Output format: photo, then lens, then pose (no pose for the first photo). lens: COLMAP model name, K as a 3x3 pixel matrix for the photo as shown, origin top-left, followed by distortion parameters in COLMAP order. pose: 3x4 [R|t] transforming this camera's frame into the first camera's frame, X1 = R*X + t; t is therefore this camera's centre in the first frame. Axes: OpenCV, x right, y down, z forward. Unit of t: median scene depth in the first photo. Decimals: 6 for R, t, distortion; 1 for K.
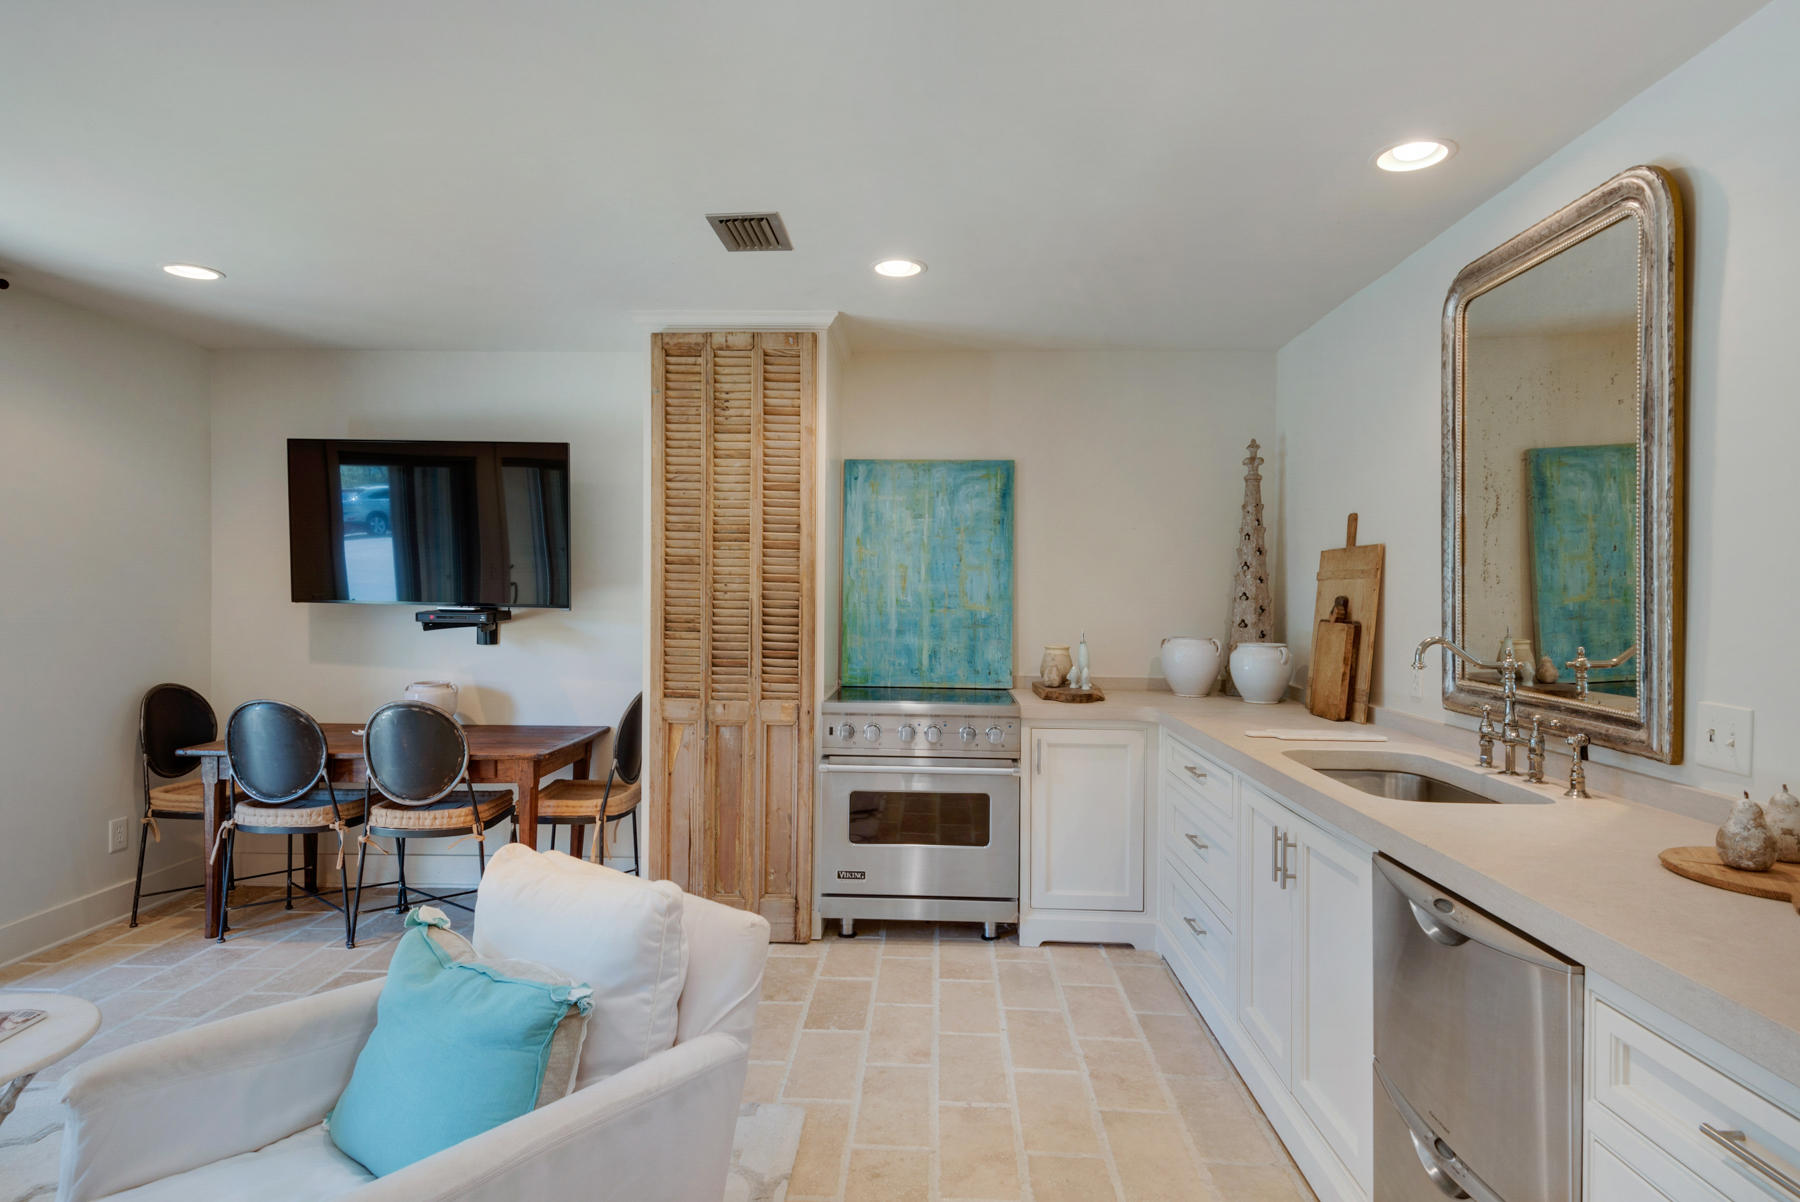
lens RADIAL K [[986.2, 0, 888.5], [0, 986.2, 587.6], [0, 0, 1]] dist [0.031227, -0.012791]
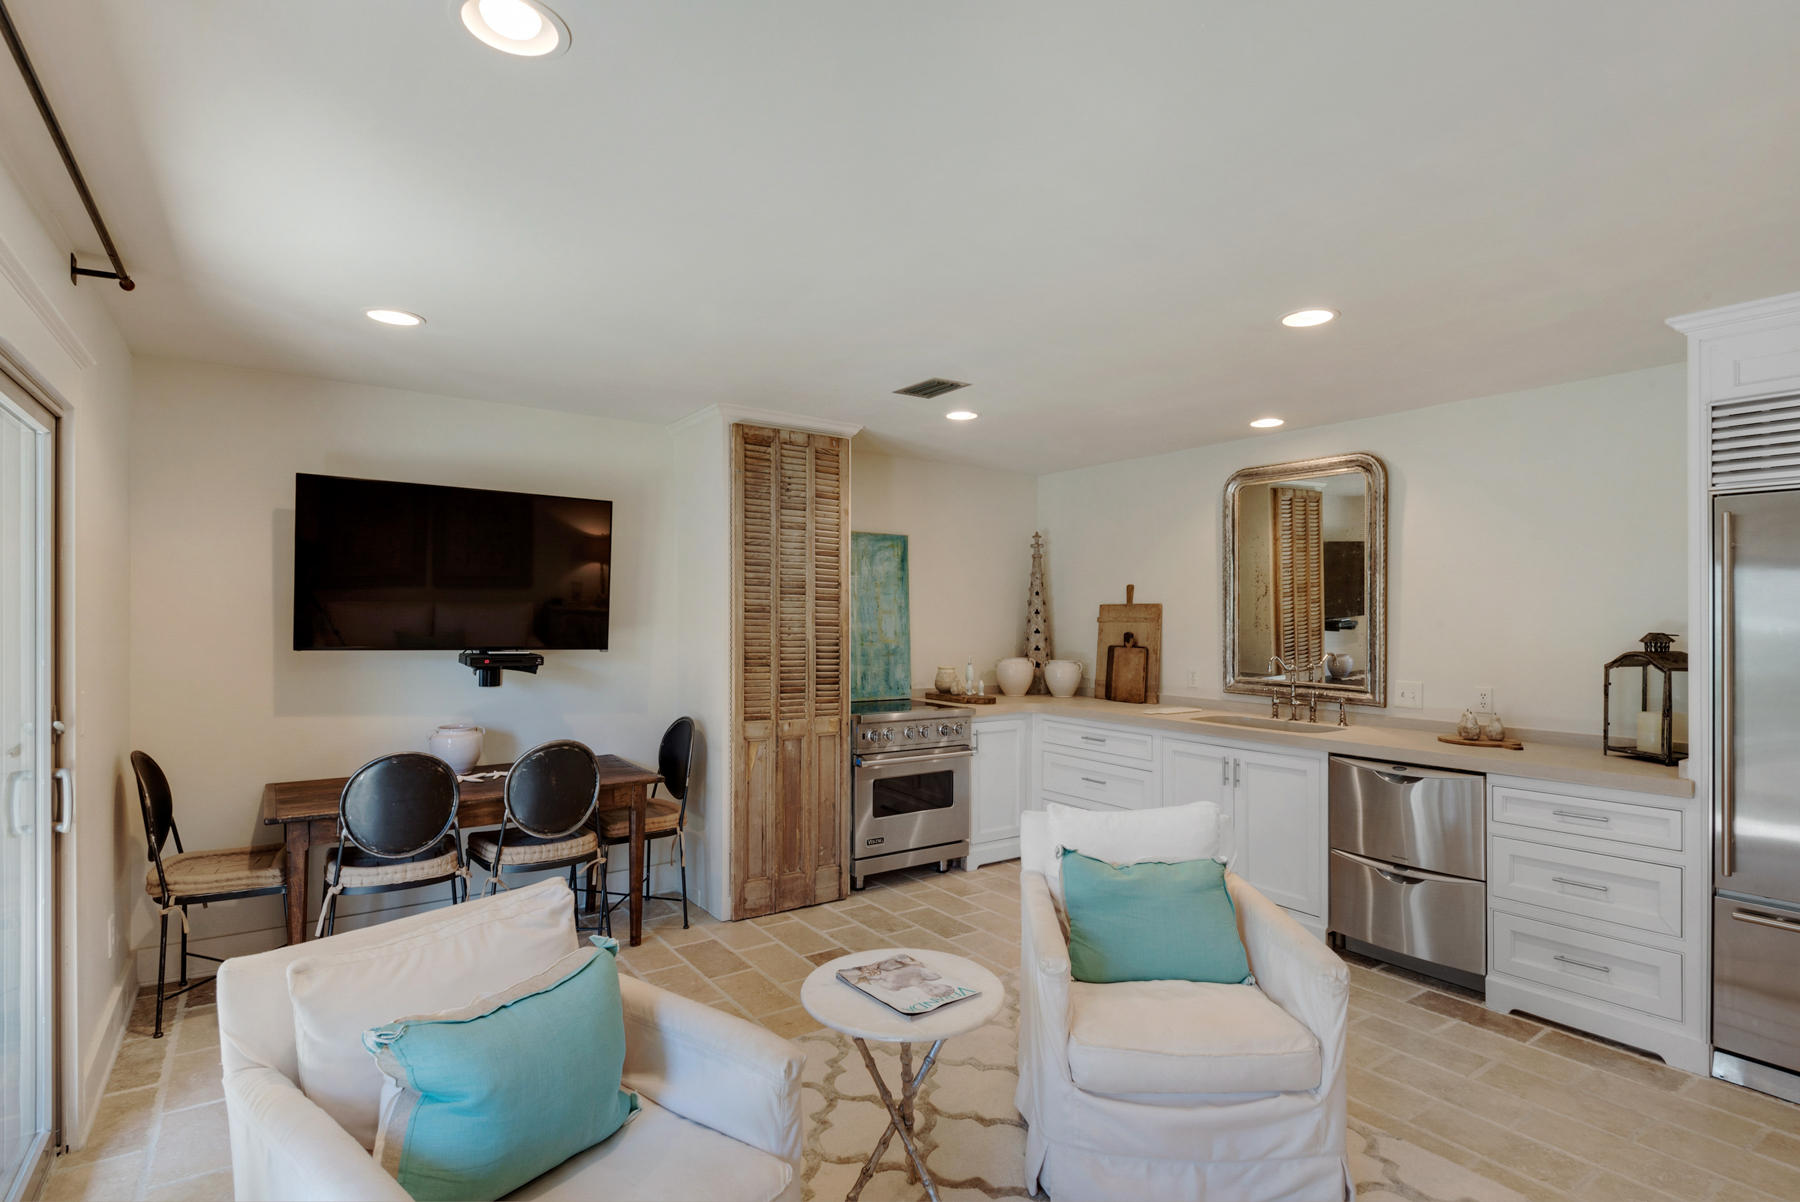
lens RADIAL K [[887.5, 0, 929.1], [0, 887.5, 593.5], [0, 0, 1]] dist [0.016311, -0.000521]
pose [[0.788737, 0.013502, 0.614583, -0.730632], [-0.003594, 0.999843, -0.017353, -0.028872], [-0.614721, 0.011478, 0.788661, -0.013071]]
